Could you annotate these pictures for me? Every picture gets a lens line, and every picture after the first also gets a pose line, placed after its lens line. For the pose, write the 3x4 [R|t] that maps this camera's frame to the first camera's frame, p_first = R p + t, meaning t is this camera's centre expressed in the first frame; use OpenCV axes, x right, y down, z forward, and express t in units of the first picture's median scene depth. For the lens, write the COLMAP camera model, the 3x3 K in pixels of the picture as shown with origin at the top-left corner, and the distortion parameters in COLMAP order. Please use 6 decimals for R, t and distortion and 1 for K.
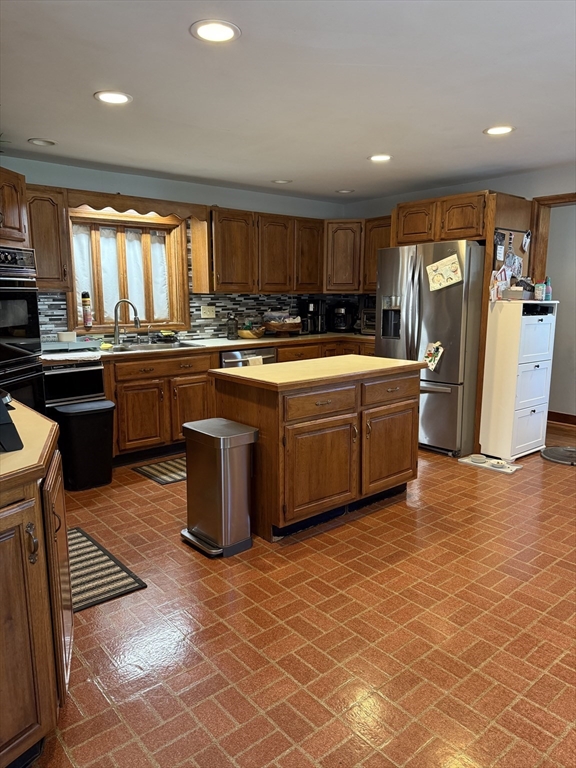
lens RADIAL K [[539.9, 0, 286.4], [0, 539.9, 386.4], [0, 0, 1]] dist [0.020620, -0.015089]
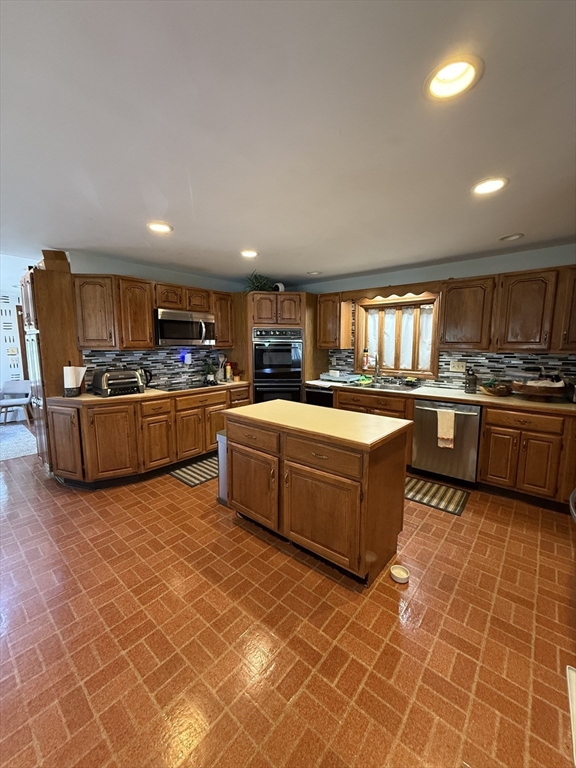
lens RADIAL K [[305.5, 0, 287.8], [0, 305.5, 379.3], [0, 0, 1]] dist [0.001661, 0.001705]
pose [[0.164674, 0.119851, -0.979039, 0.534996], [-0.170034, 0.981180, 0.091513, -0.128743], [0.971582, 0.151400, 0.181954, 0.617562]]
